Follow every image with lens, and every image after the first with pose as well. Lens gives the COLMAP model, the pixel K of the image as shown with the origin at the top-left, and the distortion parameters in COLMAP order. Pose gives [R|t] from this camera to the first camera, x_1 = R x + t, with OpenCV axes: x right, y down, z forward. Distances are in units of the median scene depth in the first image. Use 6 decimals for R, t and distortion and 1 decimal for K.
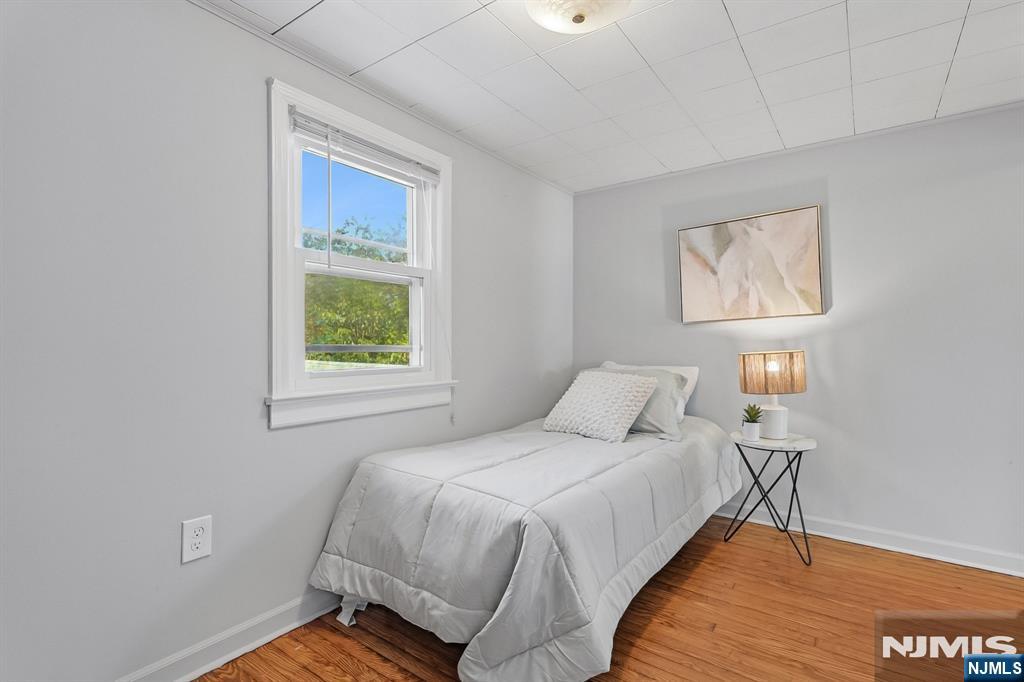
lens RADIAL K [[478.3, 0, 519.6], [0, 478.3, 344.6], [0, 0, 1]] dist [-0.001389, 0.000168]
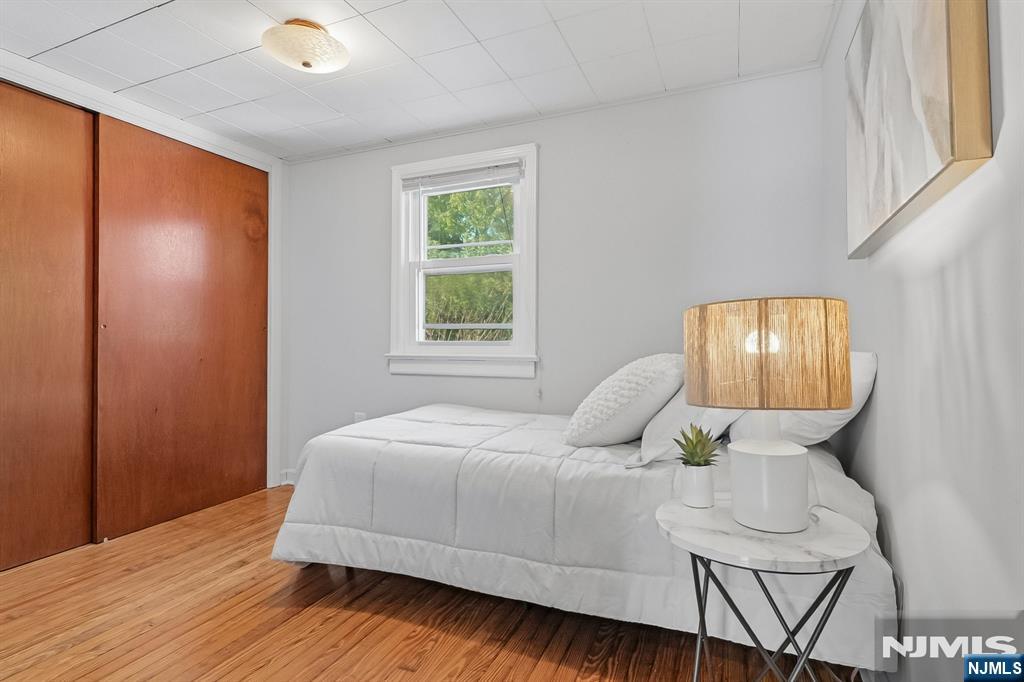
lens RADIAL K [[500.6, 0, 511.3], [0, 500.6, 327.5], [0, 0, 1]] dist [-0.000578, 0.000065]
pose [[0.217645, -0.028252, -0.975619, 0.947796], [0.004835, 0.999600, -0.027868, 0.046512], [0.976016, 0.001349, 0.217694, 0.748729]]
